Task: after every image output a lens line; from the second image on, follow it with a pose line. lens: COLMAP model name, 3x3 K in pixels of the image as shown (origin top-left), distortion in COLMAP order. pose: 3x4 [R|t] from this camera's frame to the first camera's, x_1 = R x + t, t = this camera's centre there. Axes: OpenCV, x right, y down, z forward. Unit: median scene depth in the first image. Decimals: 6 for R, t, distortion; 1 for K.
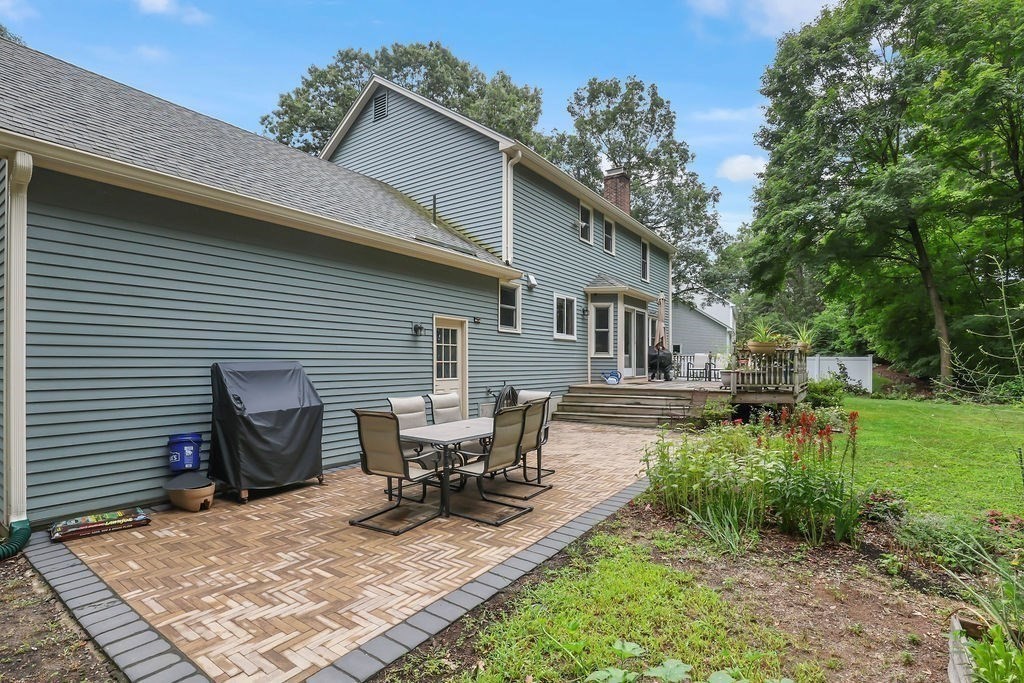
lens RADIAL K [[476.7, 0, 511.1], [0, 476.7, 359.8], [0, 0, 1]] dist [-0.017399, 0.001607]
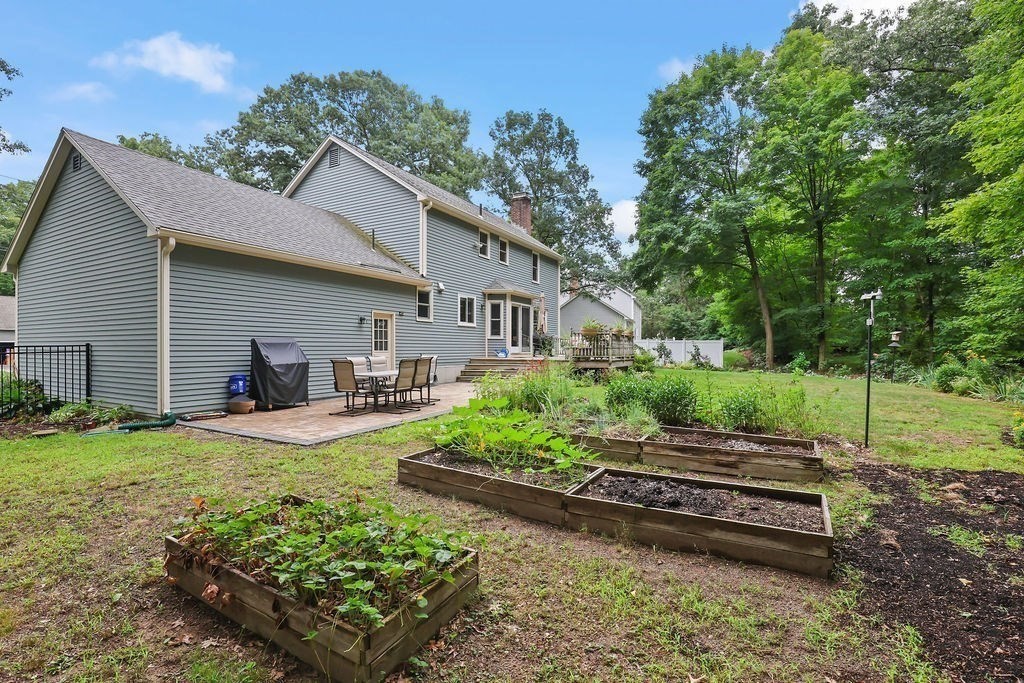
lens RADIAL K [[476.7, 0, 509.6], [0, 476.7, 348.1], [0, 0, 1]] dist [-0.017399, 0.001607]
pose [[0.994073, 0.000429, 0.108716, 0.078283], [-0.001067, 0.999983, 0.005809, 0.013769], [-0.108712, -0.005890, 0.994056, -0.409829]]
